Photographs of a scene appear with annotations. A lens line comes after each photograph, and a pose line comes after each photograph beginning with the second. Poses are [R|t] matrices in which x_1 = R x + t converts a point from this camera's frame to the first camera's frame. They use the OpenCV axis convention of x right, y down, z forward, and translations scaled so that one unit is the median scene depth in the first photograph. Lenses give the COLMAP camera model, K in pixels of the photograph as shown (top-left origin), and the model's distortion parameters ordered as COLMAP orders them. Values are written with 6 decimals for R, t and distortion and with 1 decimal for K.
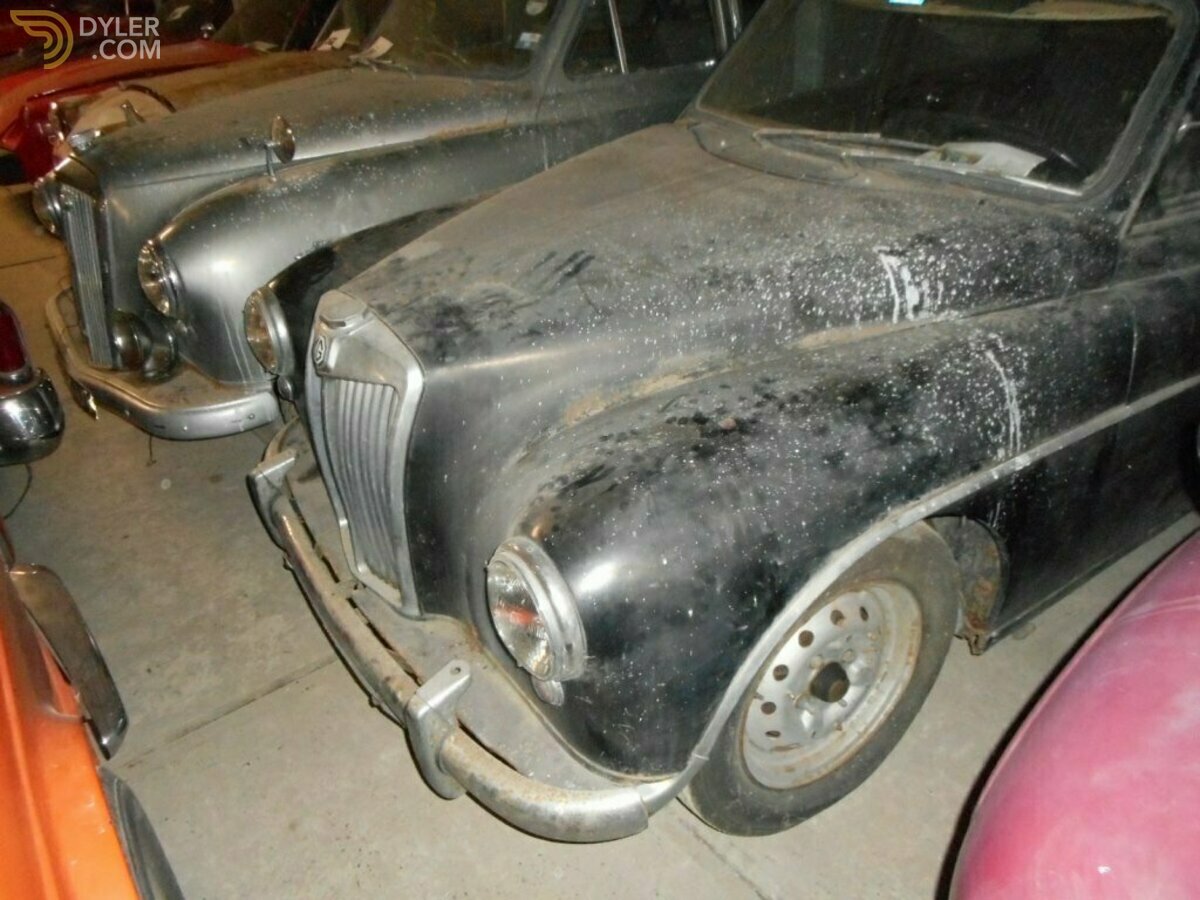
lens RADIAL K [[904.0, 0, 600.0], [0, 904.0, 450.0], [0, 0, 1]] dist [-0.015253, -0.005239]
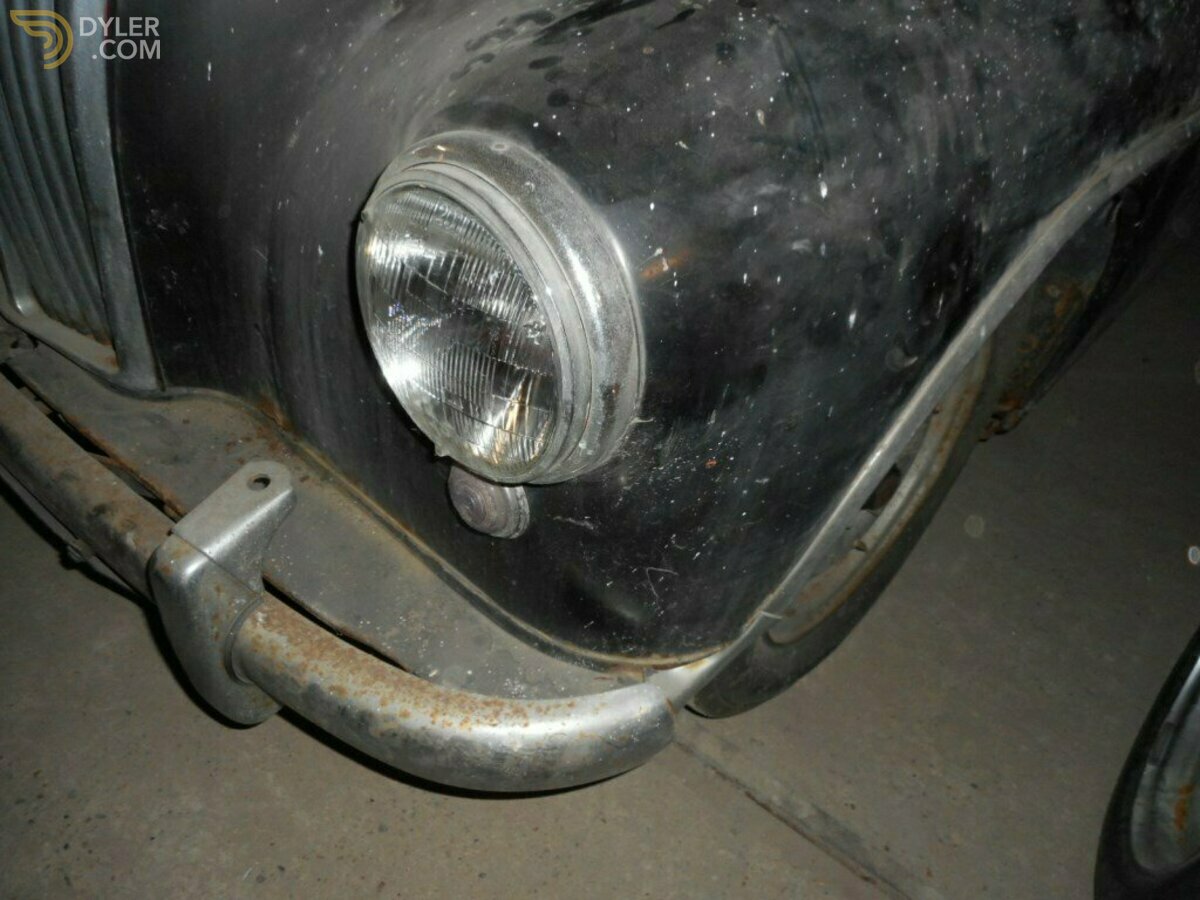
lens RADIAL K [[894.0, 0, 600.0], [0, 894.0, 450.0], [0, 0, 1]] dist [0.003920, -0.003946]
pose [[0.956080, -0.032069, 0.291347, -0.125501], [-0.021679, 0.983537, 0.179401, 0.139101], [-0.292303, -0.177837, 0.939645, 0.505577]]
